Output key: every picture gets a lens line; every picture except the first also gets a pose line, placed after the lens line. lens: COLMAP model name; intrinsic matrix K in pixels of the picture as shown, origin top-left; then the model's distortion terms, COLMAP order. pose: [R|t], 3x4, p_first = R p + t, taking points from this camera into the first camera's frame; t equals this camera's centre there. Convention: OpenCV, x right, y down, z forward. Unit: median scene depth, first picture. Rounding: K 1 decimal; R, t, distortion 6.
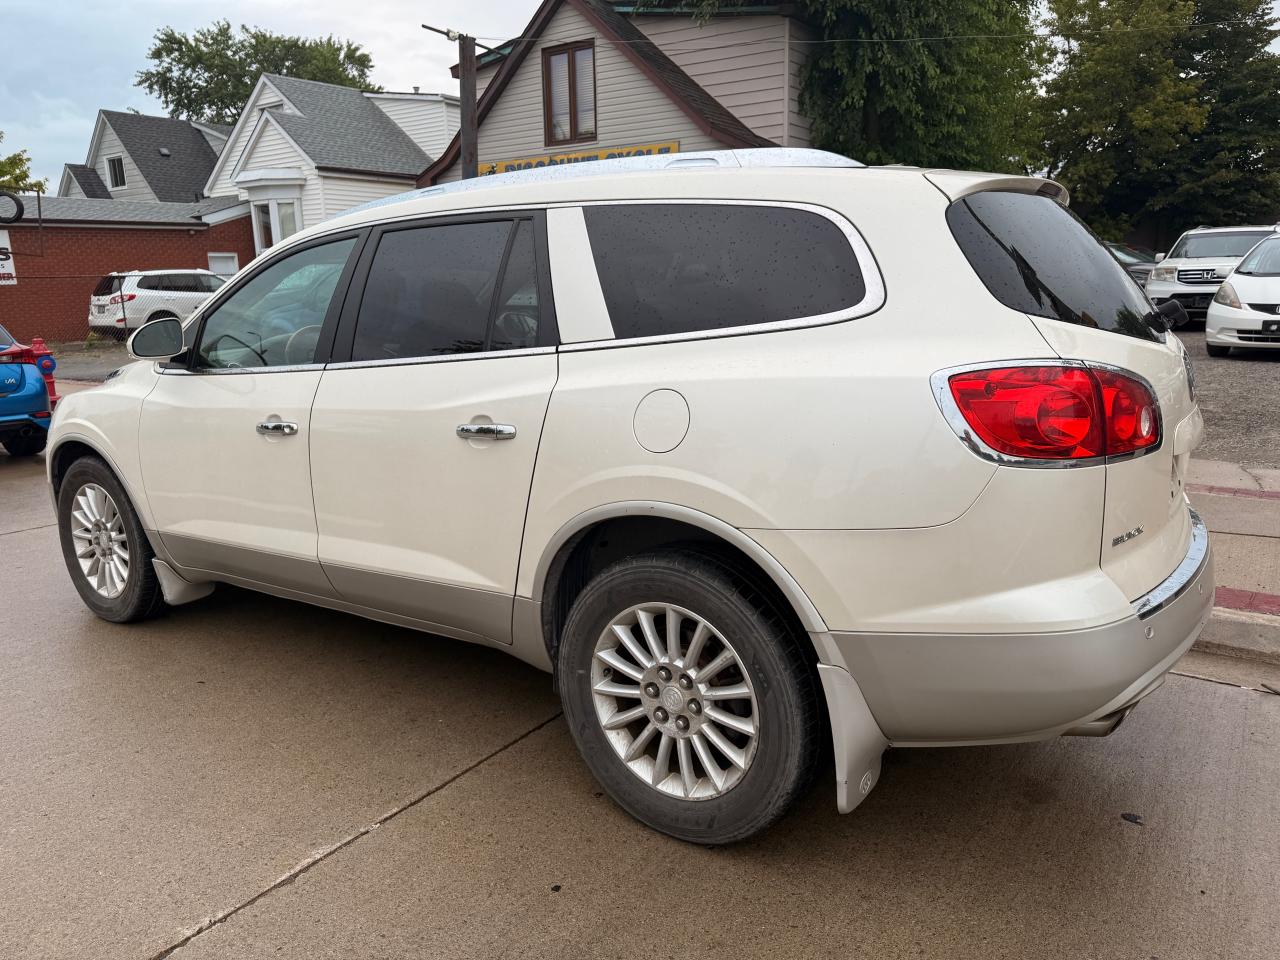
lens RADIAL K [[926.0, 0, 644.7], [0, 926.0, 483.9], [0, 0, 1]] dist [0.015528, -0.014659]
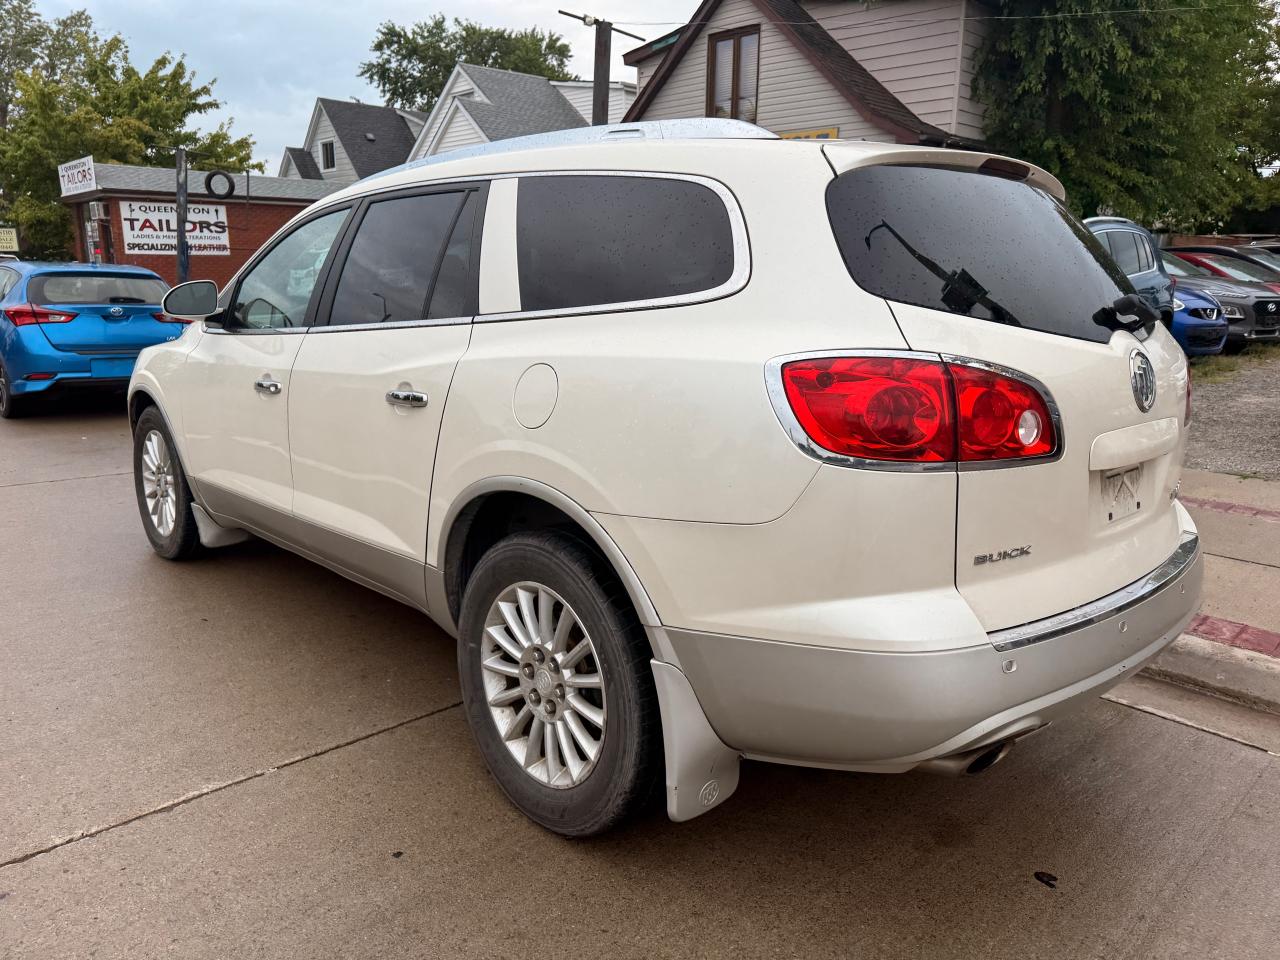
lens RADIAL K [[926.0, 0, 641.6], [0, 926.0, 477.2], [0, 0, 1]] dist [0.015528, -0.014659]
pose [[0.978930, 0.076918, -0.189153, 0.243577], [-0.076227, 0.997030, 0.010941, -0.001306], [0.189433, 0.003708, 0.981887, 0.048052]]
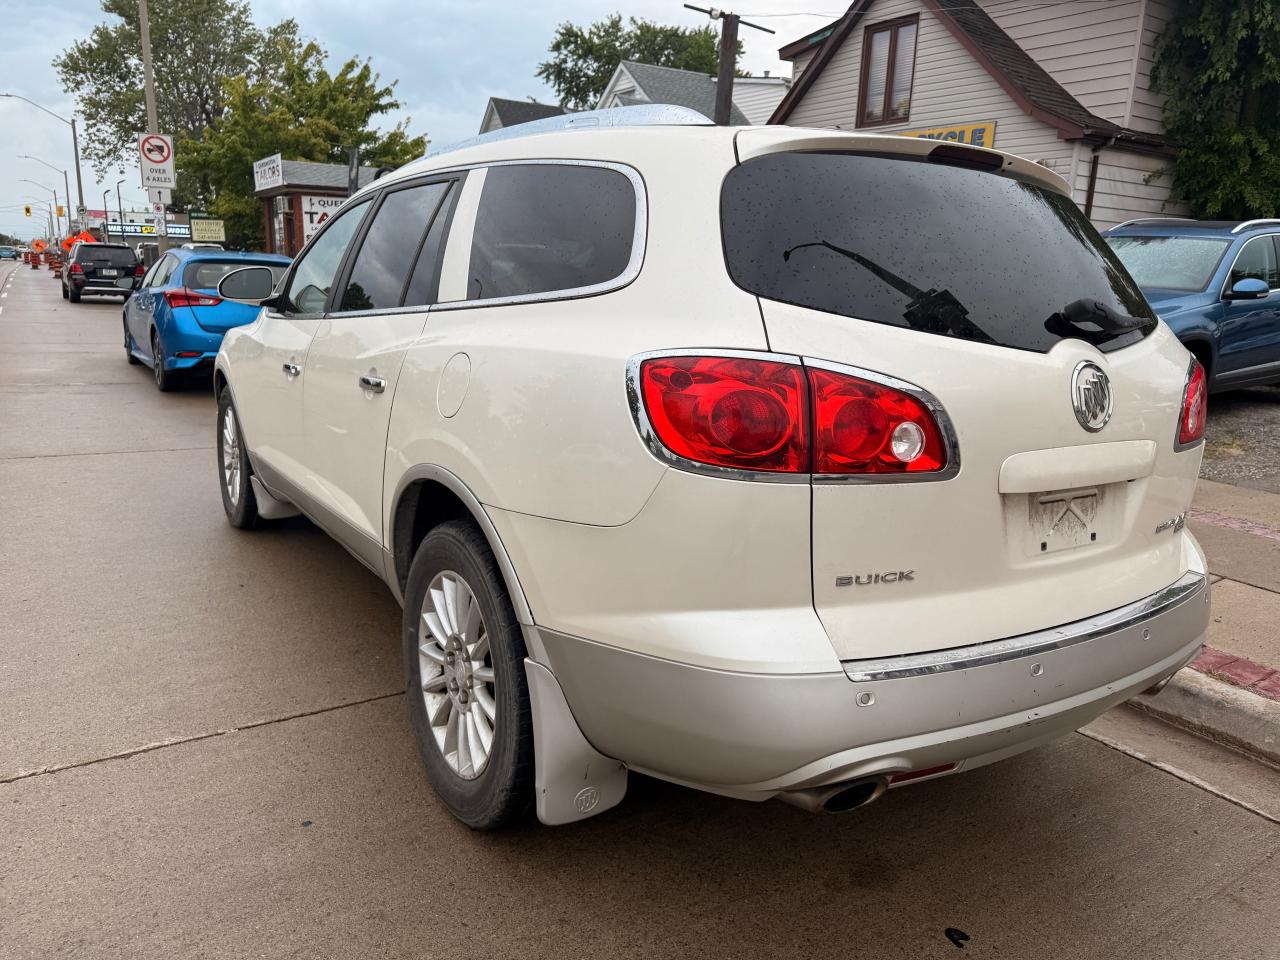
lens RADIAL K [[926.0, 0, 639.0], [0, 926.0, 485.1], [0, 0, 1]] dist [0.015528, -0.014659]
pose [[0.925818, 0.136524, -0.352453, 0.426023], [-0.131468, 0.990578, 0.038366, -0.020572], [0.354370, 0.010816, 0.935043, 0.120008]]
